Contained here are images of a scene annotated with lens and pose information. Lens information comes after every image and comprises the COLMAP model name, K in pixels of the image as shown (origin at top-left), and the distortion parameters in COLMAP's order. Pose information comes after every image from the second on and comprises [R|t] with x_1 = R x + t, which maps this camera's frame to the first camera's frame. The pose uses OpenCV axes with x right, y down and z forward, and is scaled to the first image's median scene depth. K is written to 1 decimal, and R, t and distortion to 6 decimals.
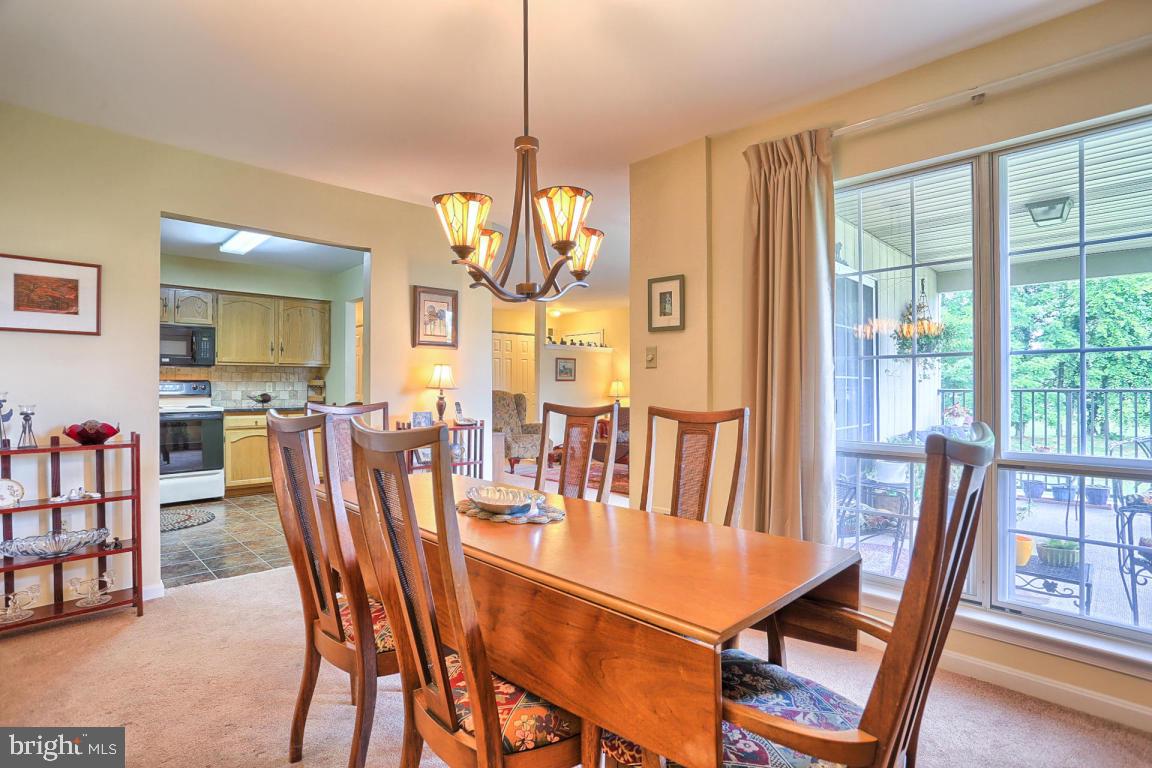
lens RADIAL K [[564.7, 0, 573.7], [0, 564.7, 385.6], [0, 0, 1]] dist [-0.081596, 0.027015]
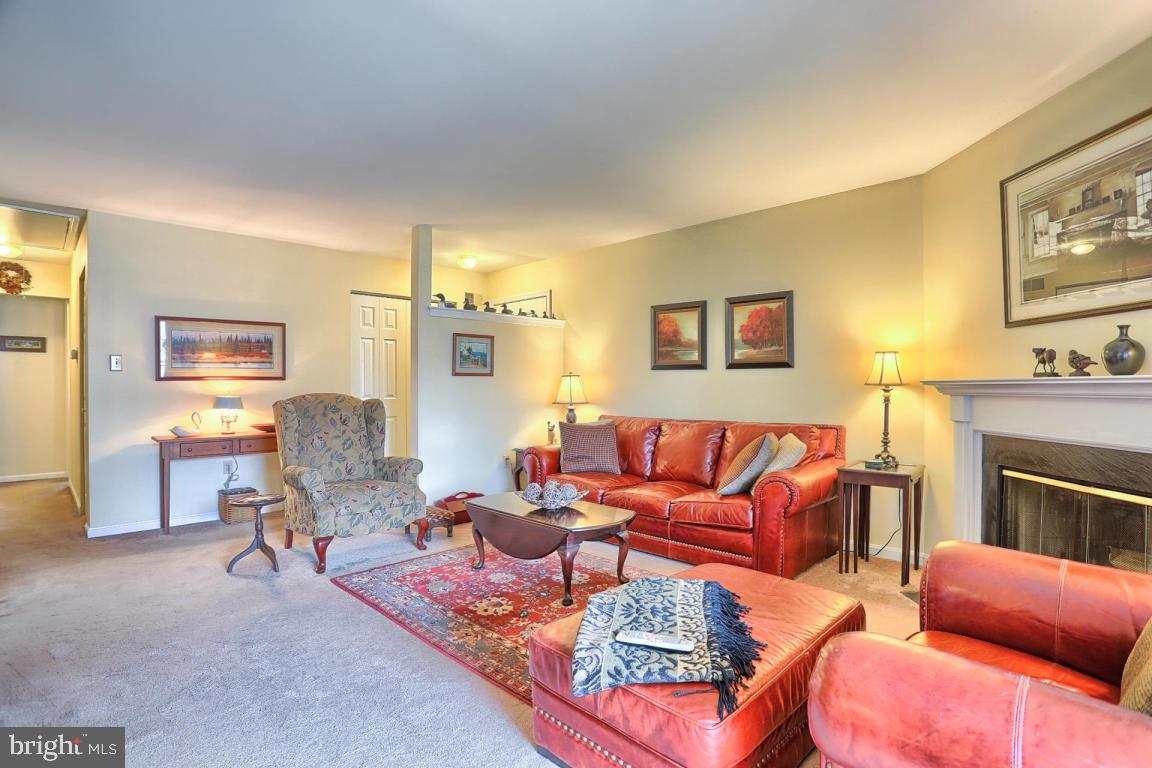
lens RADIAL K [[558.4, 0, 580.6], [0, 558.4, 387.7], [0, 0, 1]] dist [-0.074555, 0.029072]
pose [[0.999781, -0.002703, 0.020755, 0.110720], [0.002726, 0.999996, -0.001117, 0.005918], [-0.020752, 0.001173, 0.999784, 0.648602]]
